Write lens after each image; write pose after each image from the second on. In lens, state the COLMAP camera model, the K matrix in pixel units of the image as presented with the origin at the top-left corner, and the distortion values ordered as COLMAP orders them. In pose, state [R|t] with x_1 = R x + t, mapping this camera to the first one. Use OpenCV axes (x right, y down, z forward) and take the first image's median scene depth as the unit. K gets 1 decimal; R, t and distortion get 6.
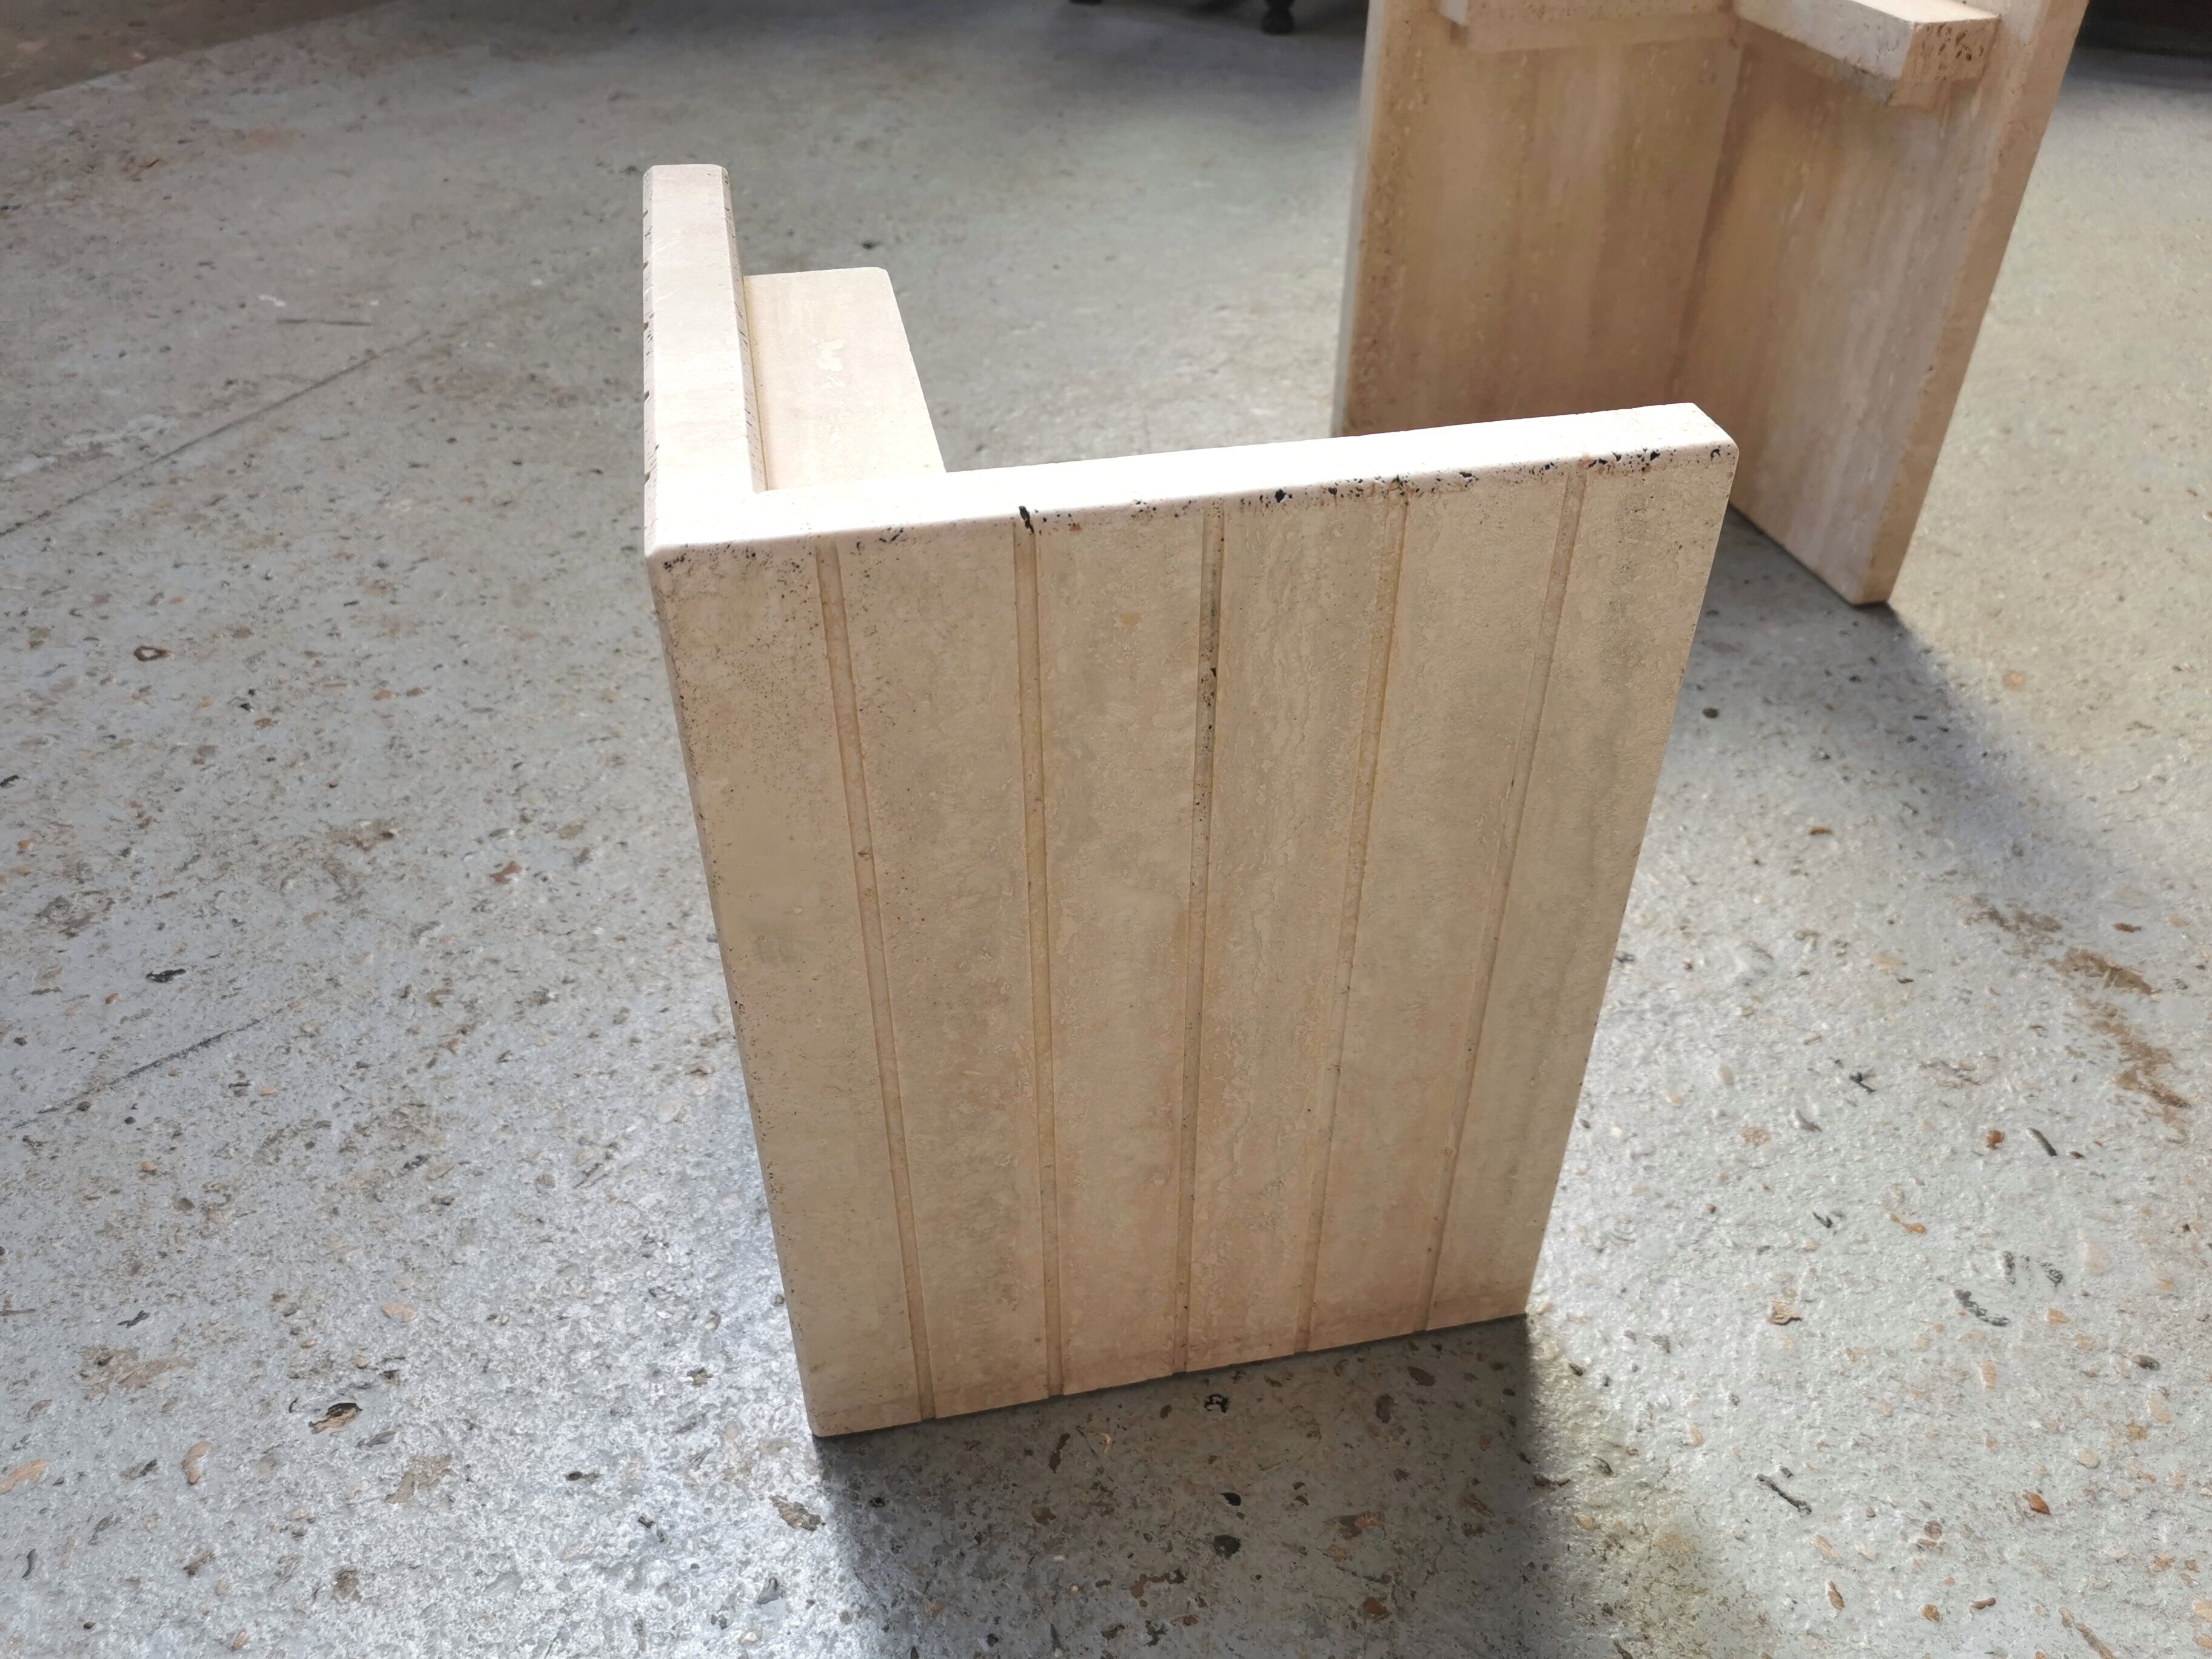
lens RADIAL K [[1736.7, 0, 1112.1], [0, 1736.7, 825.6], [0, 0, 1]] dist [0.042569, -0.055994]
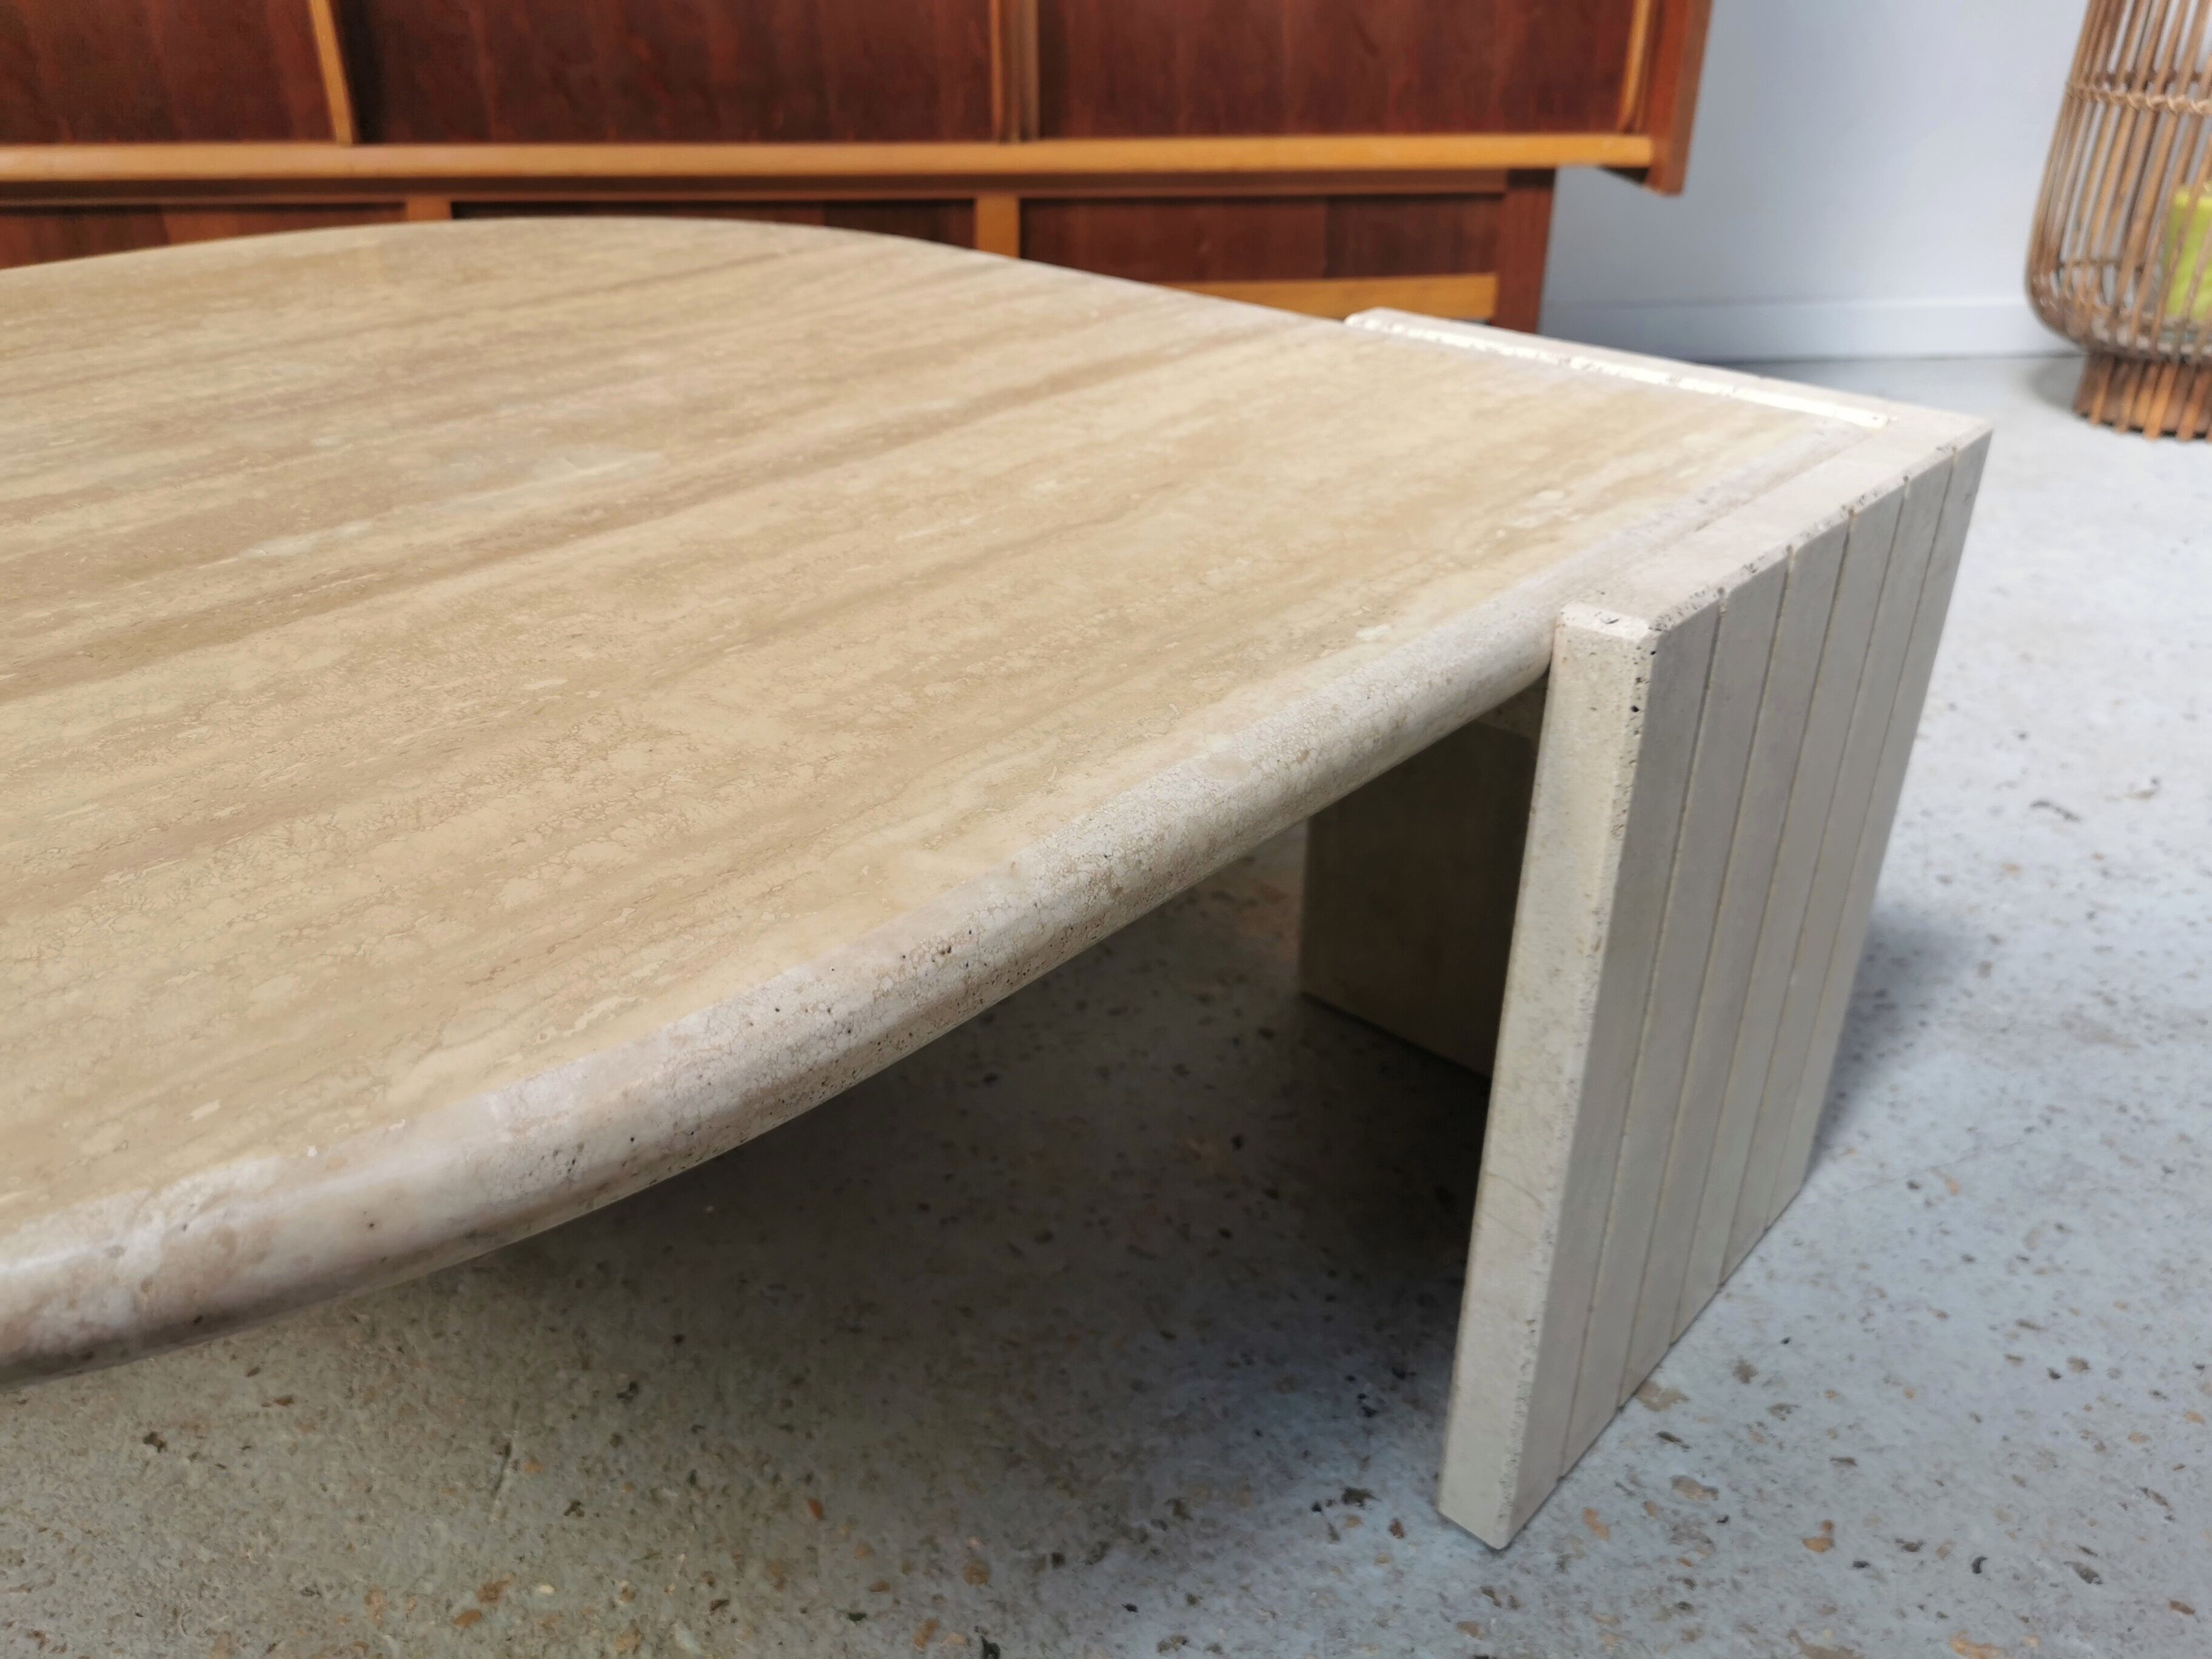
lens RADIAL K [[1735.3, 0, 1107.7], [0, 1735.3, 833.0], [0, 0, 1]] dist [0.040892, -0.052938]
pose [[-0.565782, -0.407548, 0.716795, -0.650037], [0.500321, 0.521308, 0.691315, -0.600675], [-0.655415, 0.749761, -0.091042, 0.800100]]
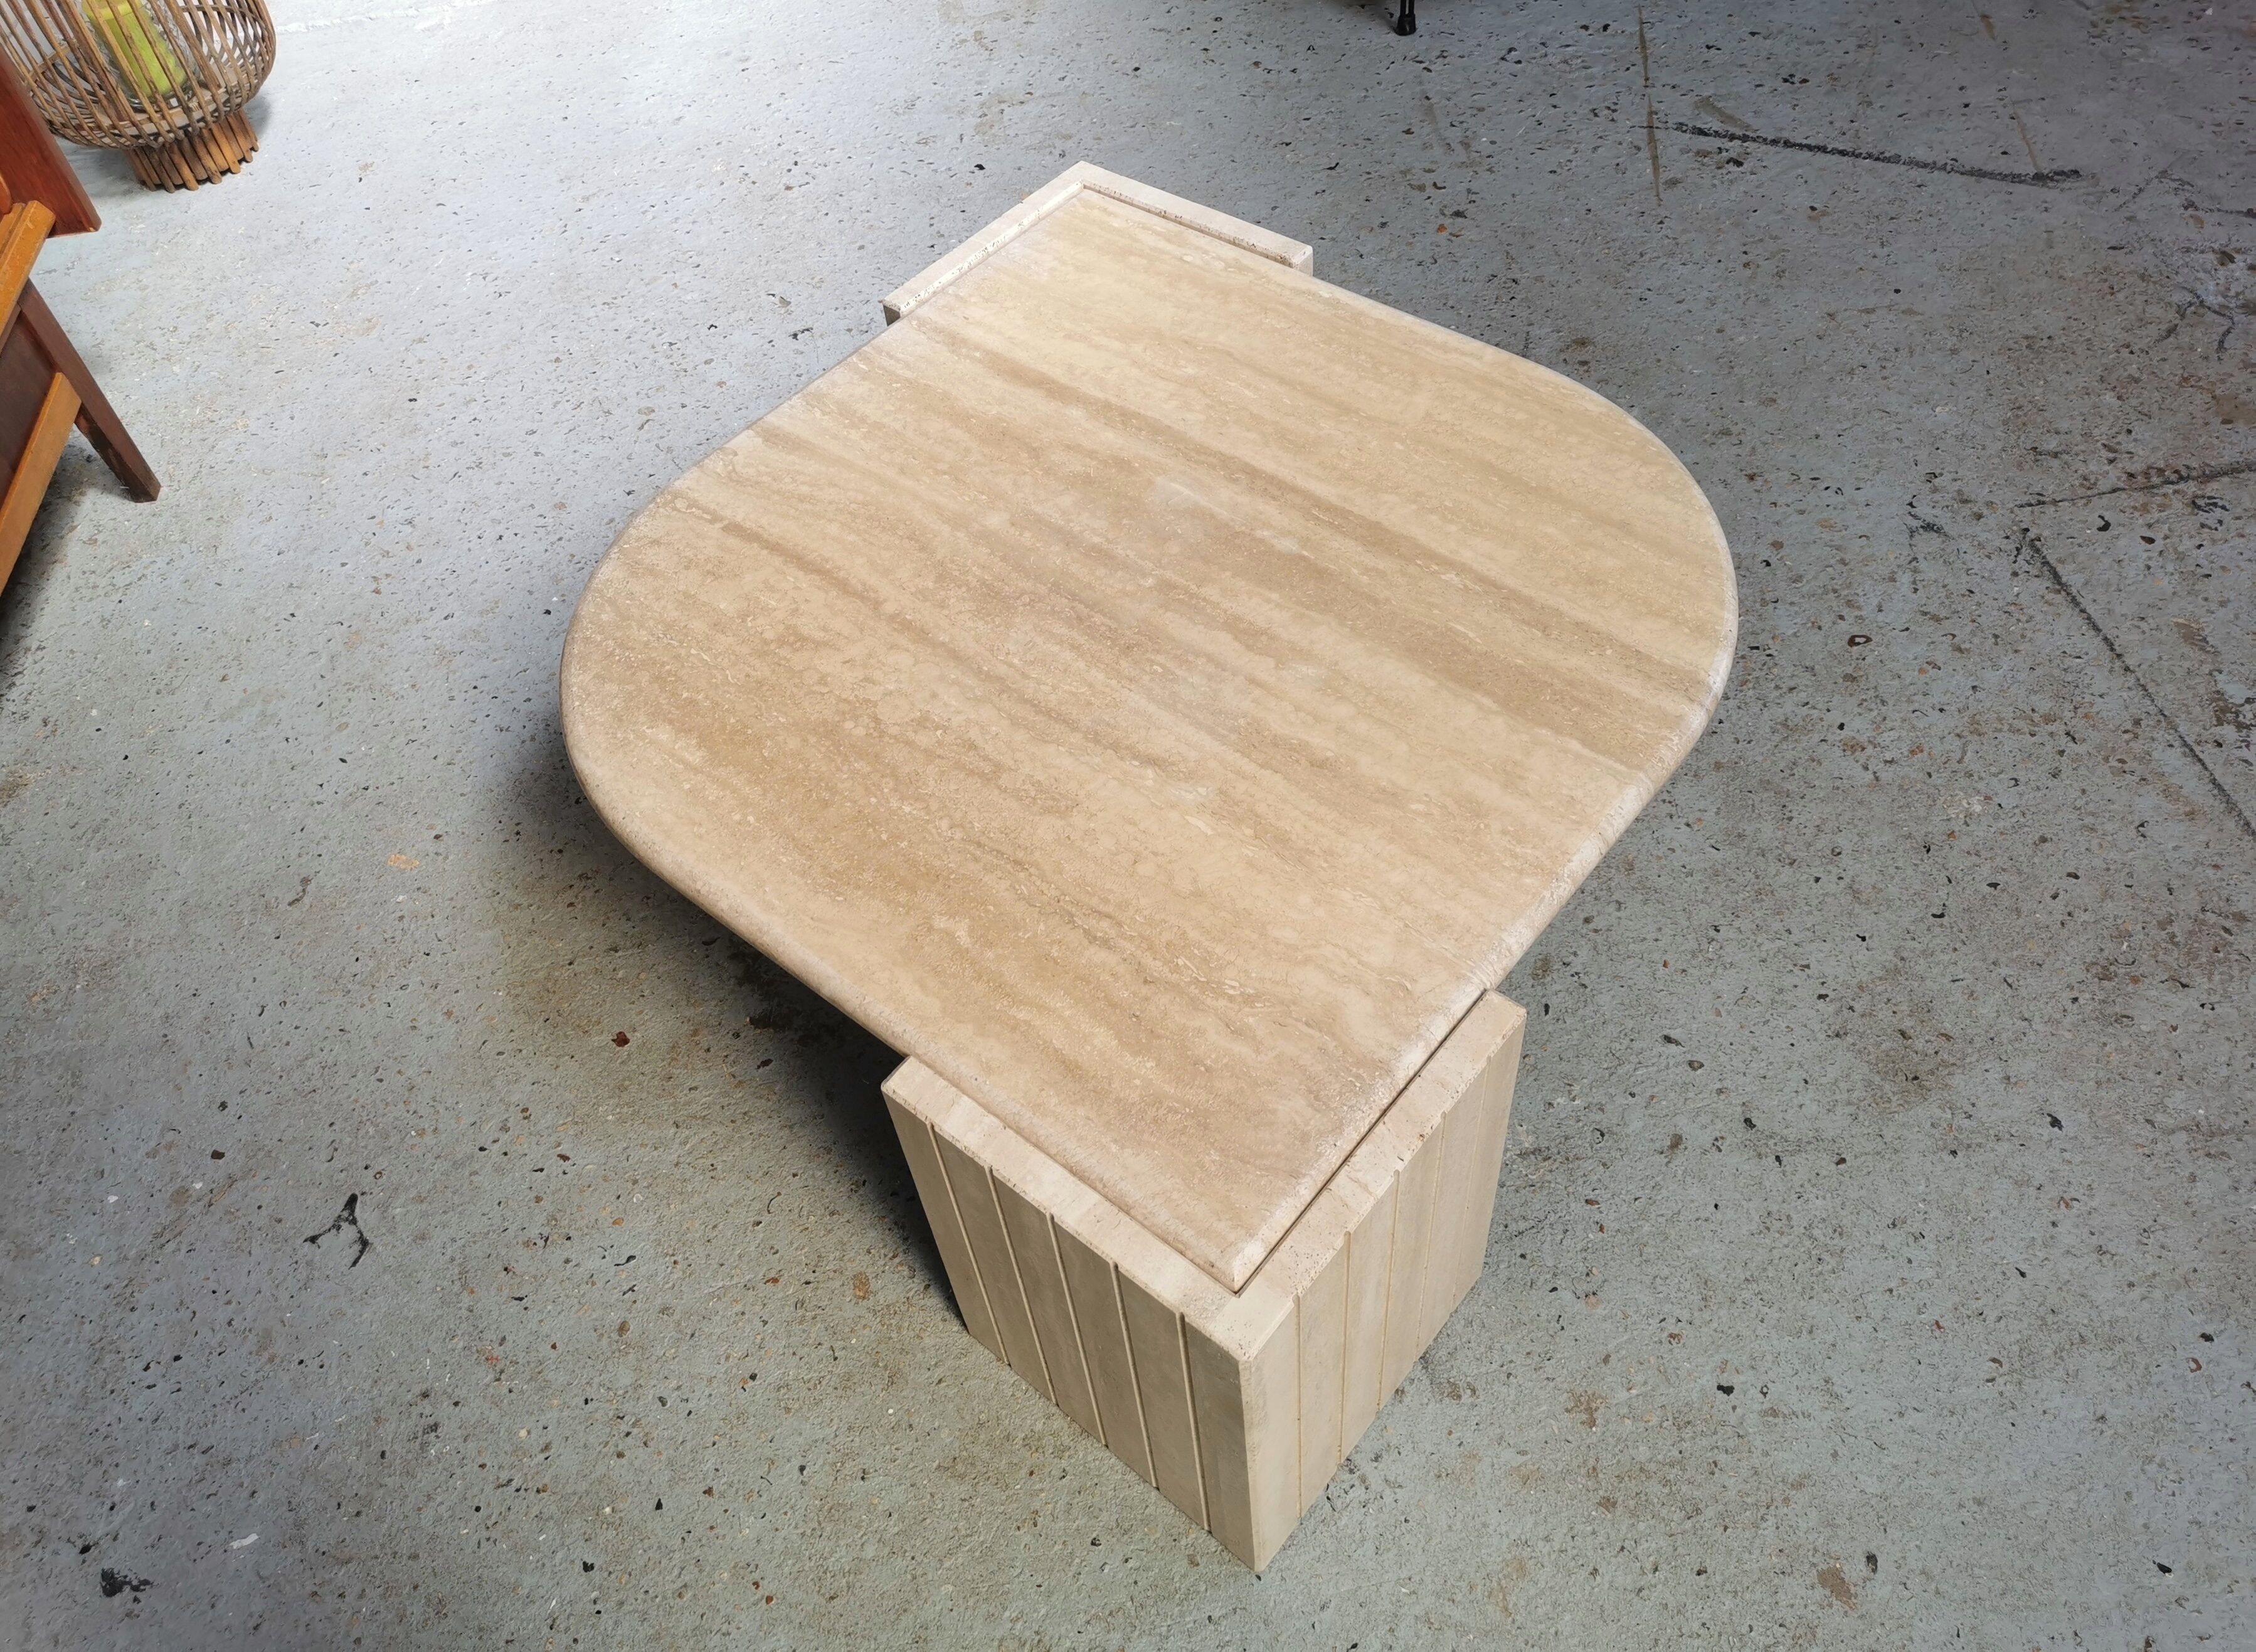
lens RADIAL K [[1761.0, 0, 1118.7], [0, 1761.0, 799.4], [0, 0, 1]] dist [0.062238, -0.060090]
pose [[-0.803805, 0.491922, -0.334528, 0.784148], [-0.299236, 0.151678, 0.942047, -1.801632], [0.514154, 0.857325, 0.025281, 0.939166]]
